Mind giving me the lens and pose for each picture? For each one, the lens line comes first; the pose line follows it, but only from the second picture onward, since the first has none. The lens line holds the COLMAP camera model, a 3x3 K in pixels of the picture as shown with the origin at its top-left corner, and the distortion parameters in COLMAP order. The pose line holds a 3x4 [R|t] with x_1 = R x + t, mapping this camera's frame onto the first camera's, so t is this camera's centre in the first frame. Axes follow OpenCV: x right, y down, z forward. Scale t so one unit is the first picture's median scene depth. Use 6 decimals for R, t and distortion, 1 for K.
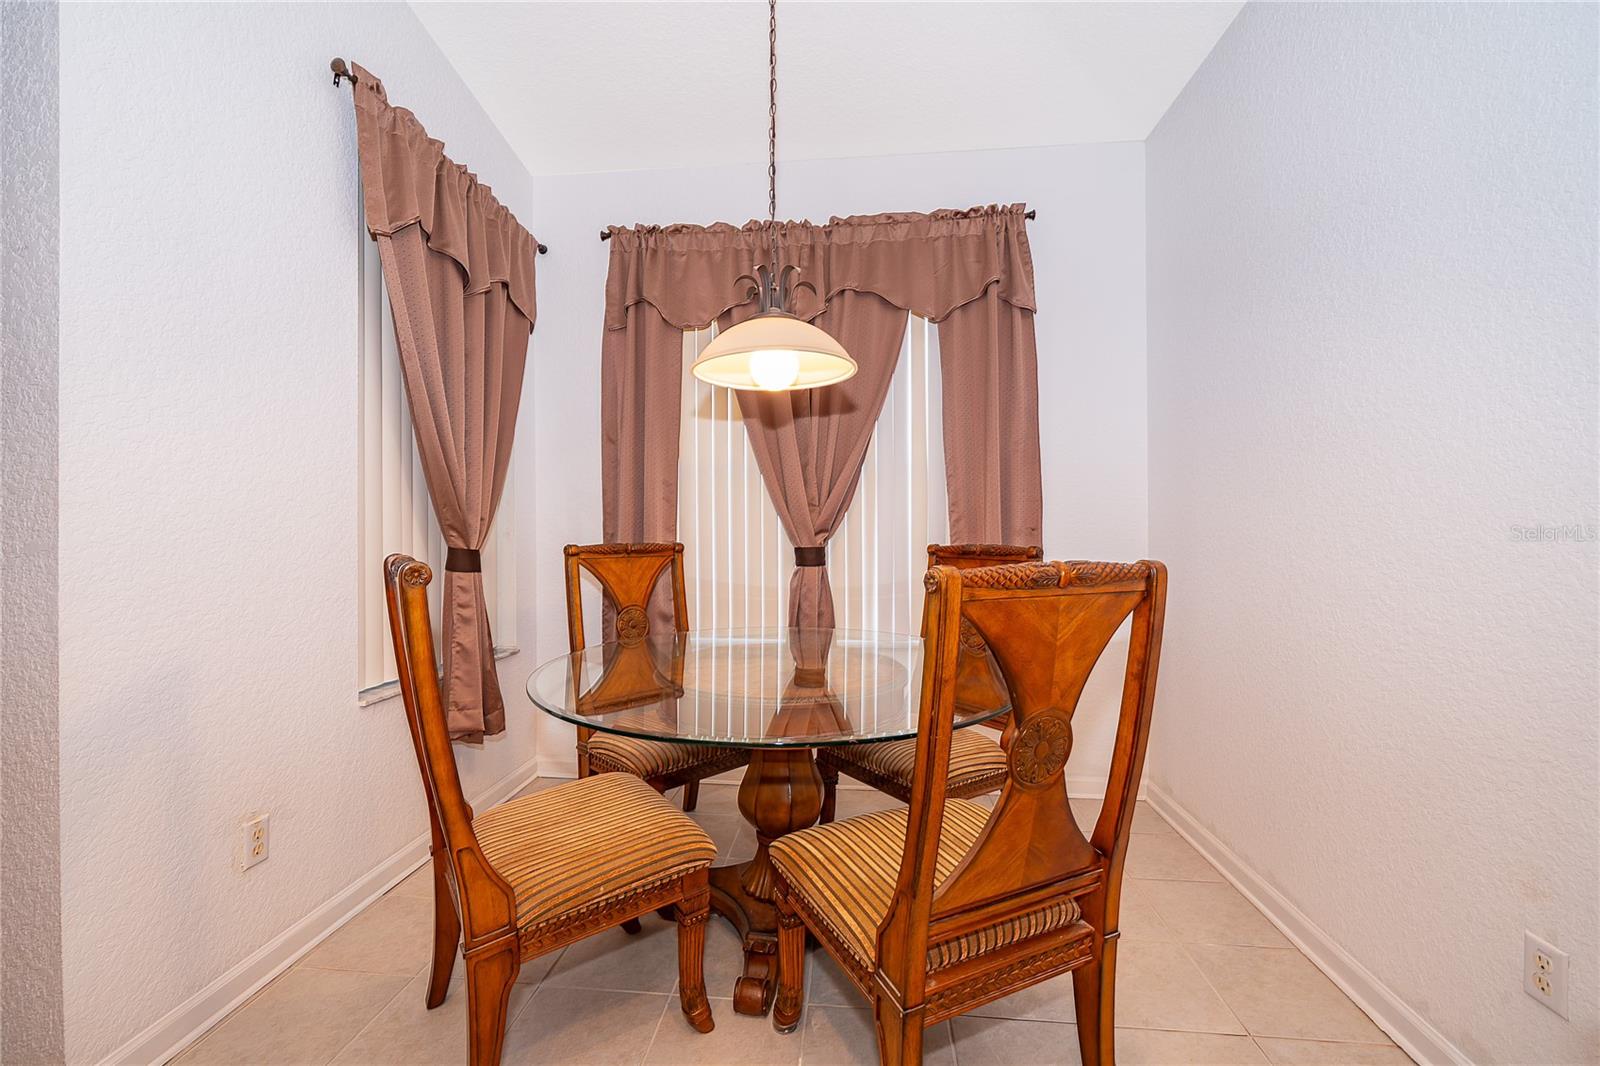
lens RADIAL K [[679.4, 0, 797.7], [0, 679.4, 511.8], [0, 0, 1]] dist [0.000587, -0.000042]
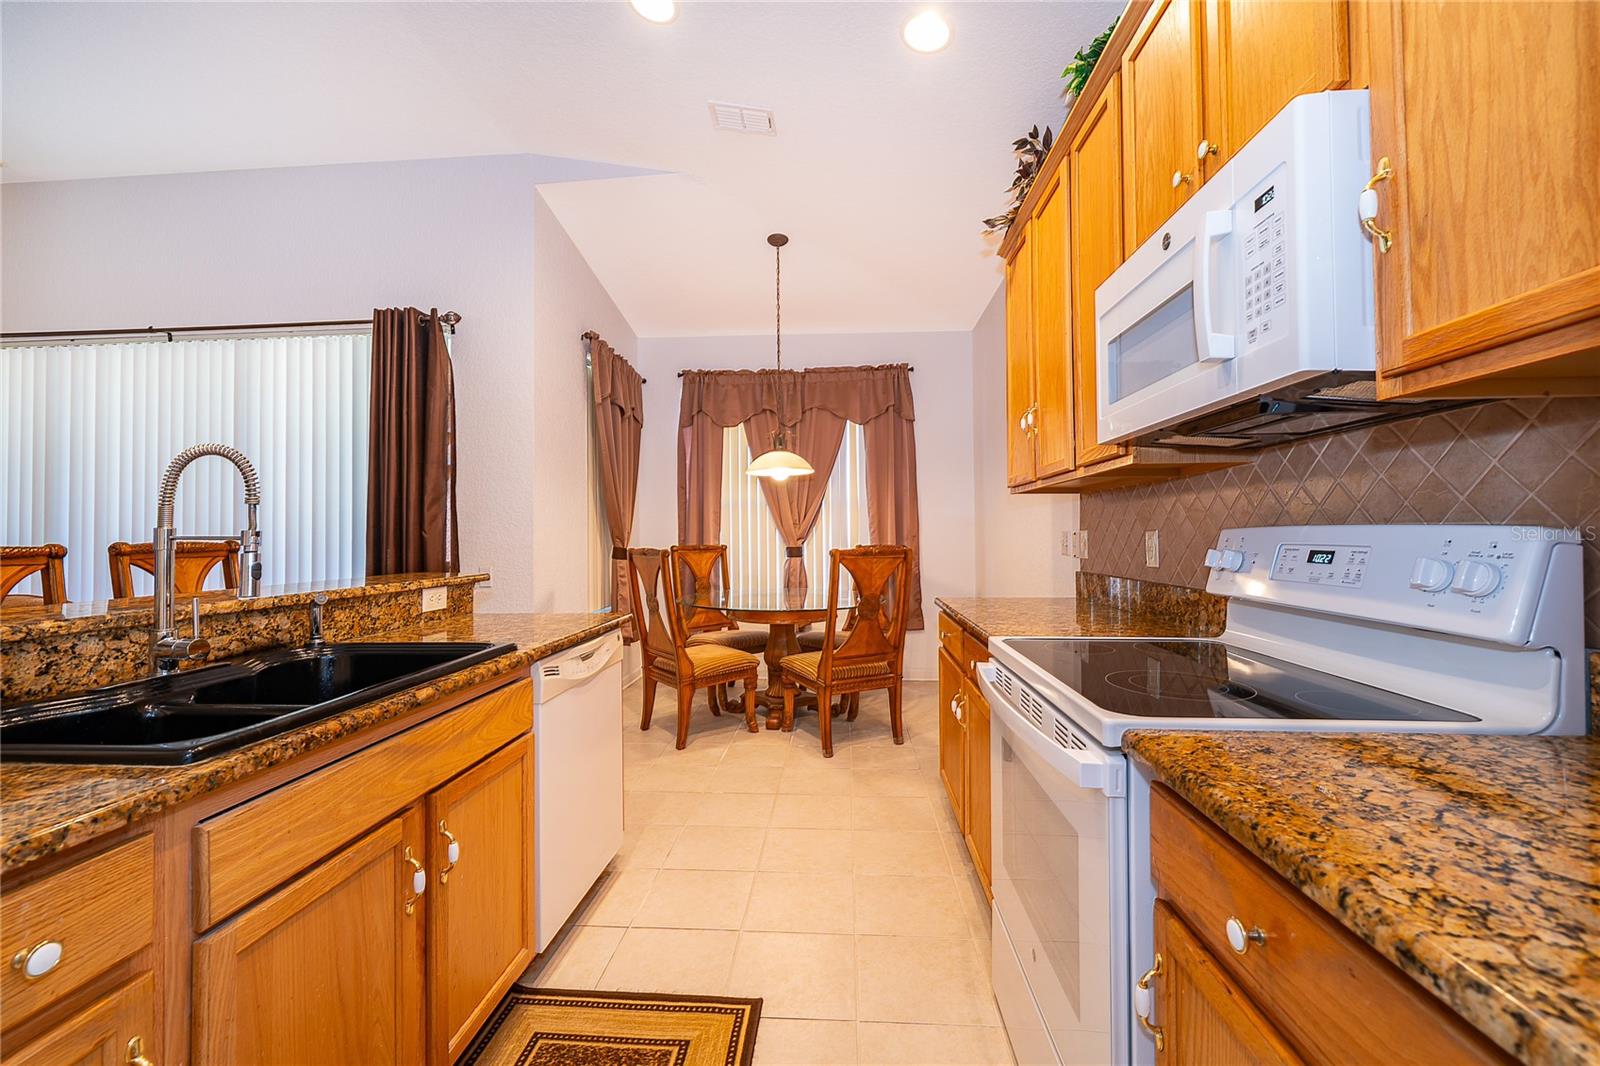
lens RADIAL K [[679.4, 0, 797.7], [0, 679.4, 511.8], [0, 0, 1]] dist [0.000587, -0.000042]
pose [[0.999679, -0.005721, 0.024692, -0.019099], [0.005942, 0.999943, -0.008877, -0.026675], [-0.024639, 0.009020, 0.999656, -0.868172]]
